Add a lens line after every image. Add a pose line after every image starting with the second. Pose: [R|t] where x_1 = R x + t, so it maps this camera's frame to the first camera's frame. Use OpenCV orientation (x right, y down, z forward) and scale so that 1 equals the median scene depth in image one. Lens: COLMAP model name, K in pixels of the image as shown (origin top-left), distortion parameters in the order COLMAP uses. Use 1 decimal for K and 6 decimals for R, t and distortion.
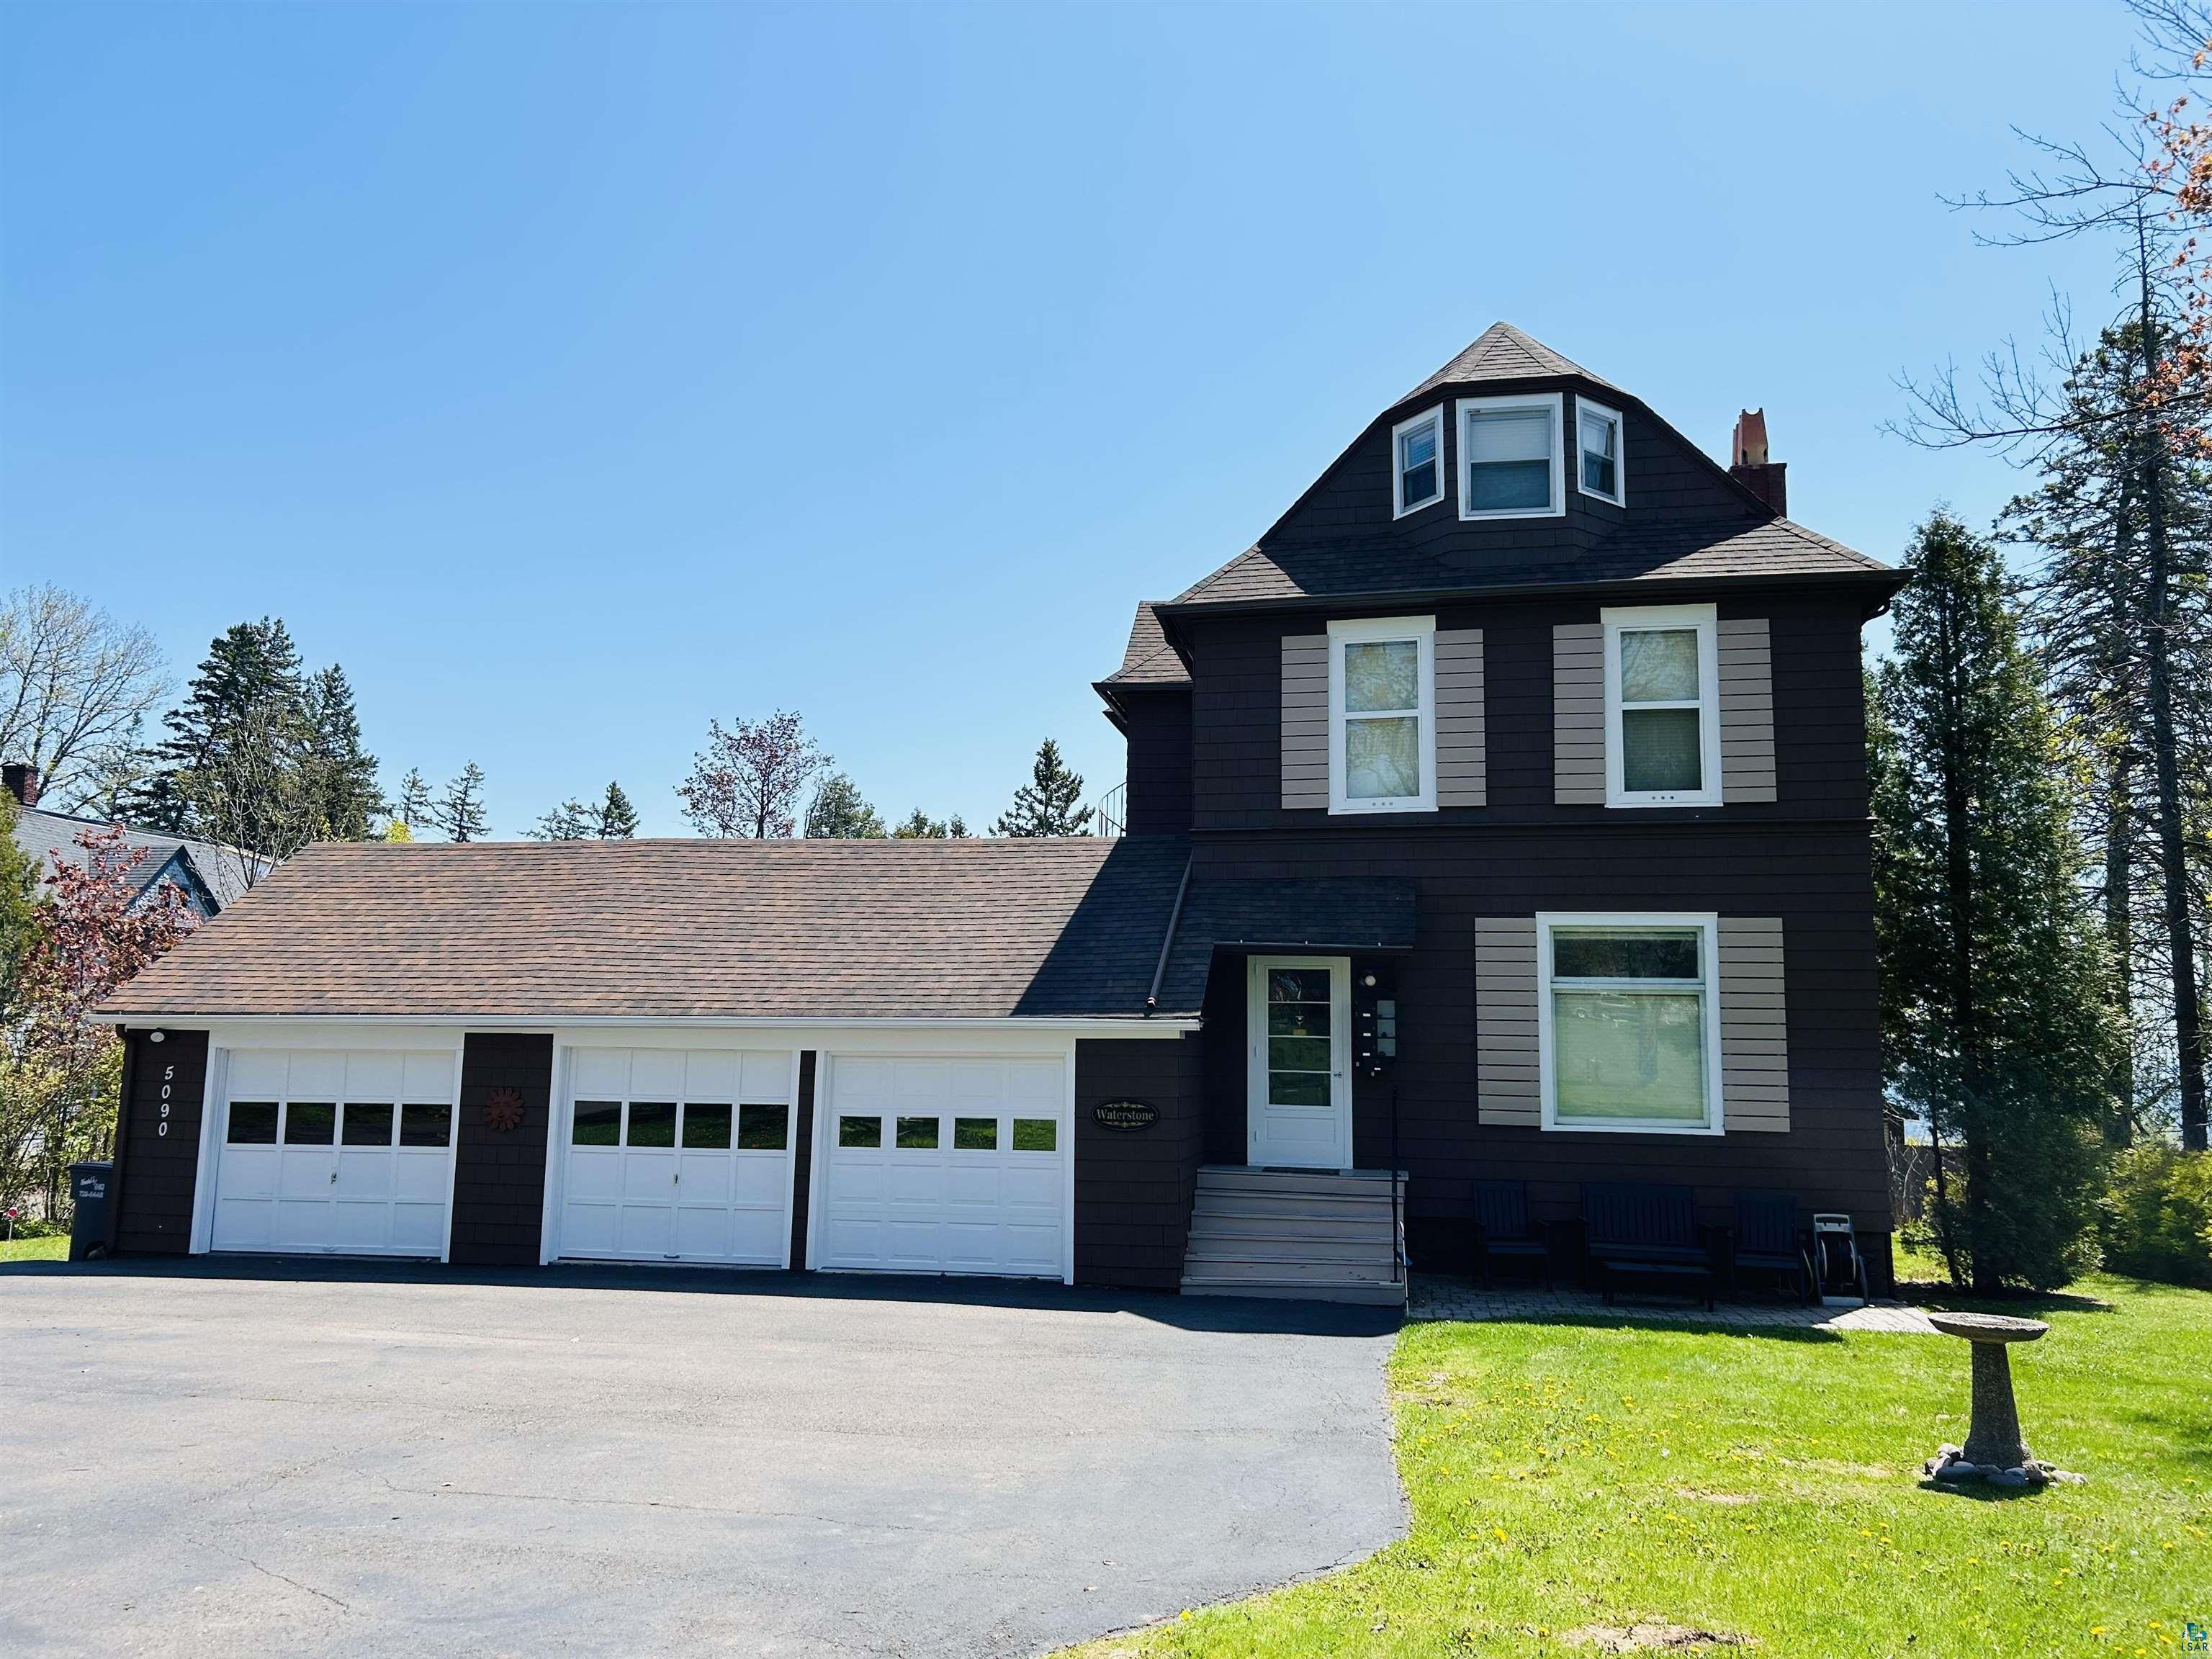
lens RADIAL K [[1660.5, 0, 1106.0], [0, 1660.5, 829.8], [0, 0, 1]] dist [0.067284, -0.074523]
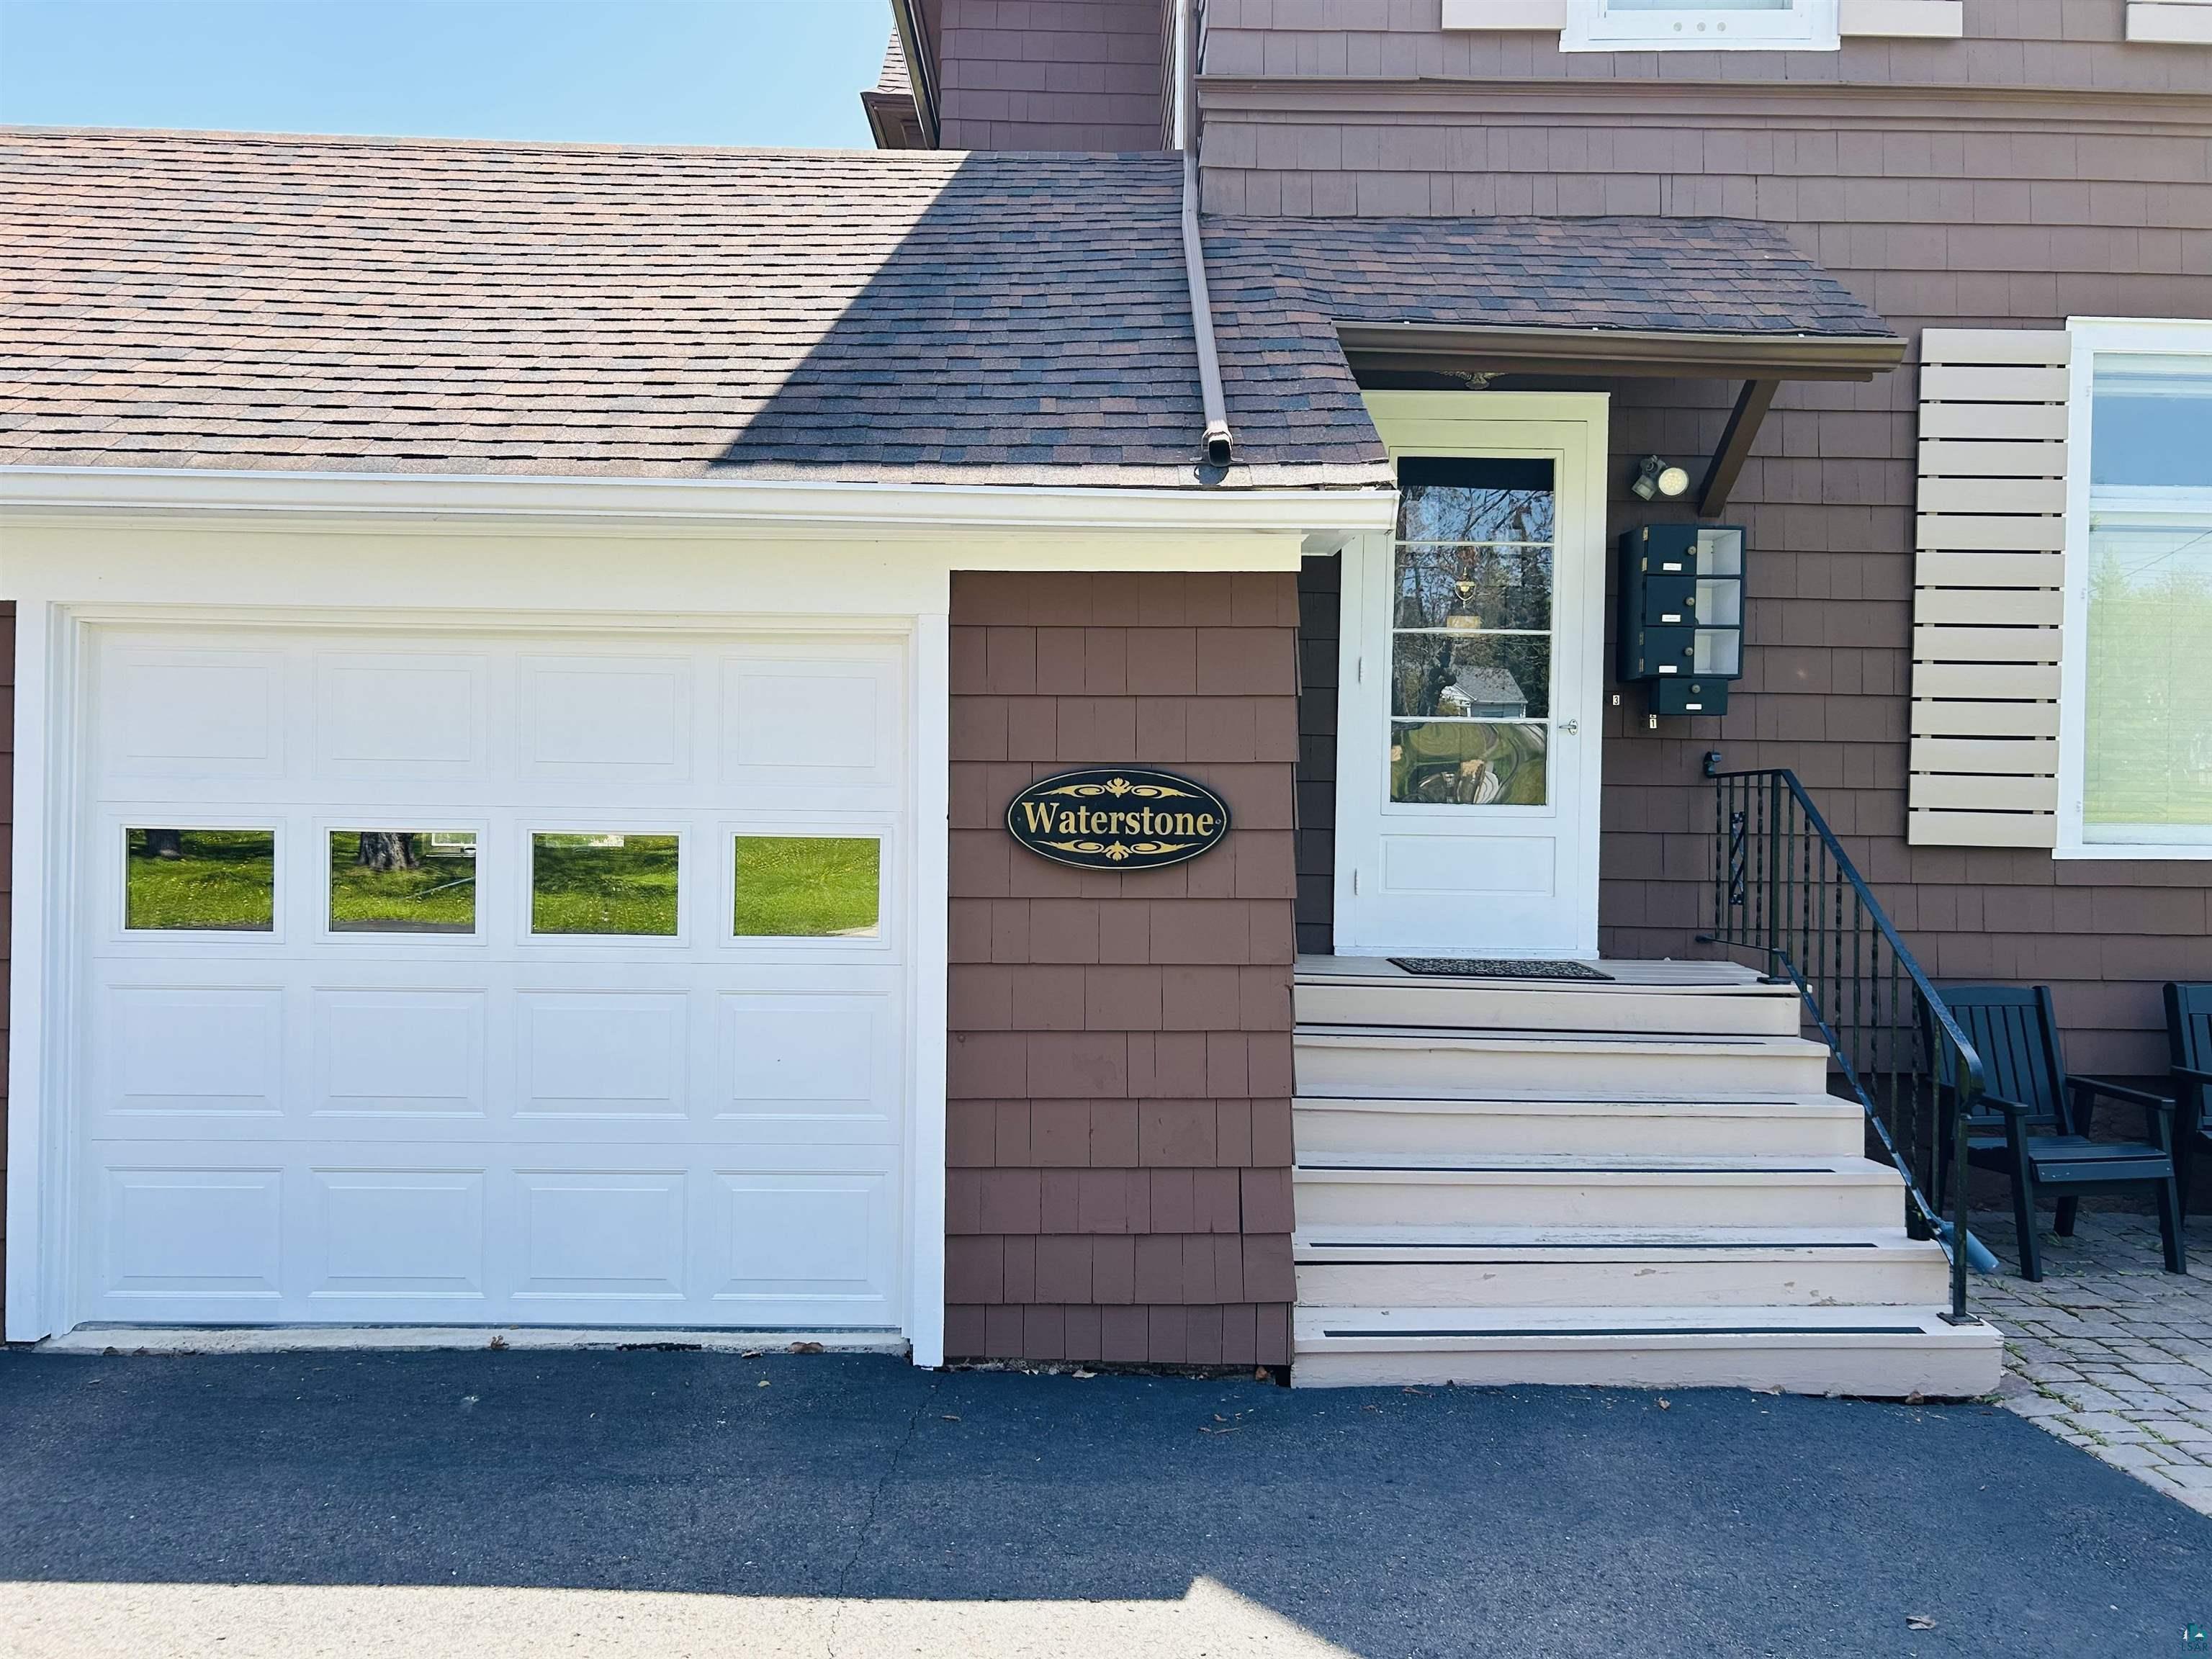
lens RADIAL K [[1660.5, 0, 1102.3], [0, 1660.5, 824.8], [0, 0, 1]] dist [0.067284, -0.074523]
pose [[0.981943, -0.003126, 0.189150, -0.044019], [-0.025627, 0.988449, 0.149372, 0.115906], [-0.187432, -0.151523, 0.970521, 0.644250]]
